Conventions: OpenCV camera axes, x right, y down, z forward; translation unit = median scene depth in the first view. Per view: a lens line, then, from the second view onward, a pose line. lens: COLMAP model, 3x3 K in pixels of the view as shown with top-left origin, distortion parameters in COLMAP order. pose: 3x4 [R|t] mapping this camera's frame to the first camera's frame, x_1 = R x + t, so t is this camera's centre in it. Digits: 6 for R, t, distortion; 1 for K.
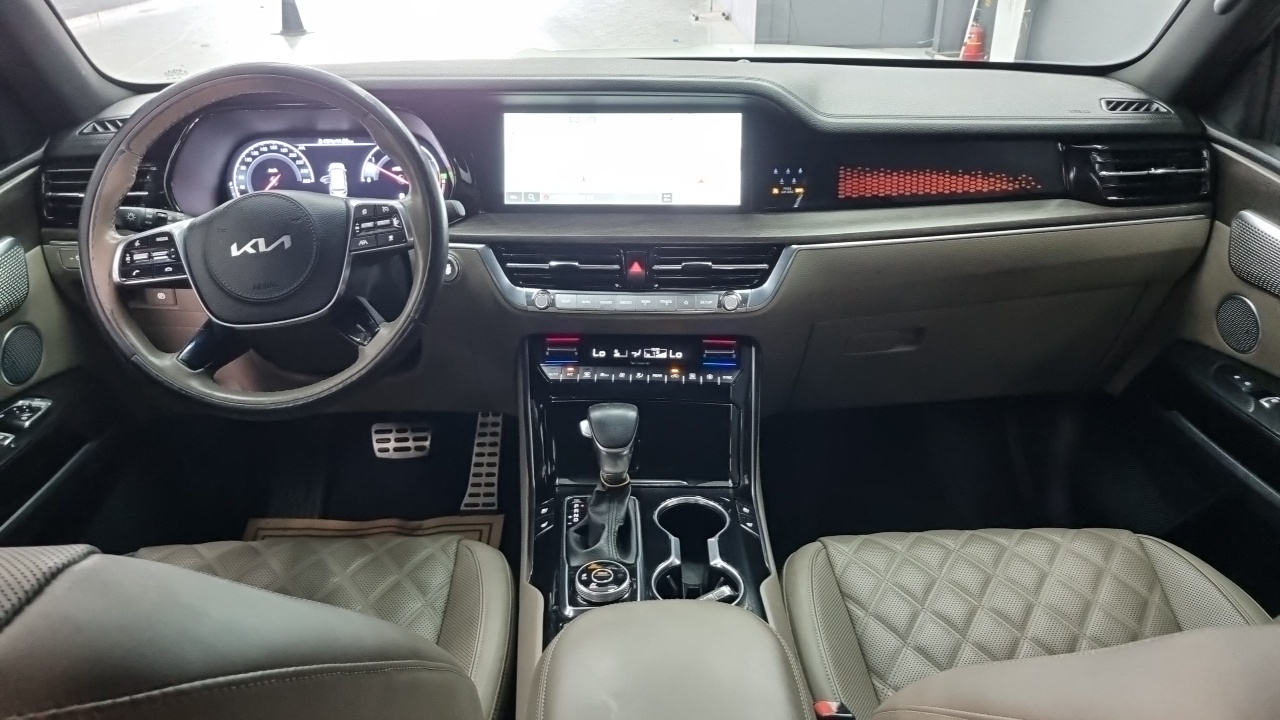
lens RADIAL K [[876.7, 0, 640.0], [0, 876.7, 360.0], [0, 0, 1]] dist [0.004941, 0.001853]
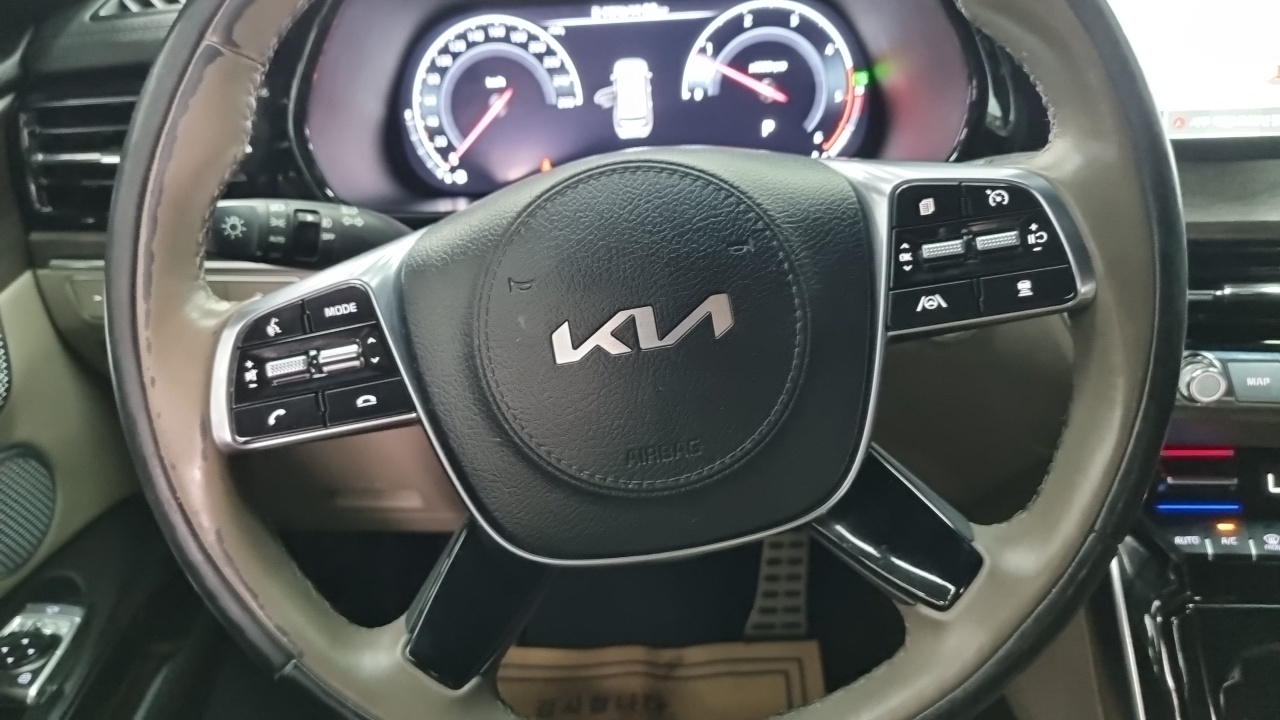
lens RADIAL K [[947.8, 0, 640.0], [0, 947.8, 360.0], [0, 0, 1]] dist [0.009089, 0.000666]
pose [[0.997094, -0.021276, -0.073143, -0.318970], [0.028341, 0.994885, 0.096954, -0.120025], [0.070707, -0.098745, 0.992598, 0.508054]]
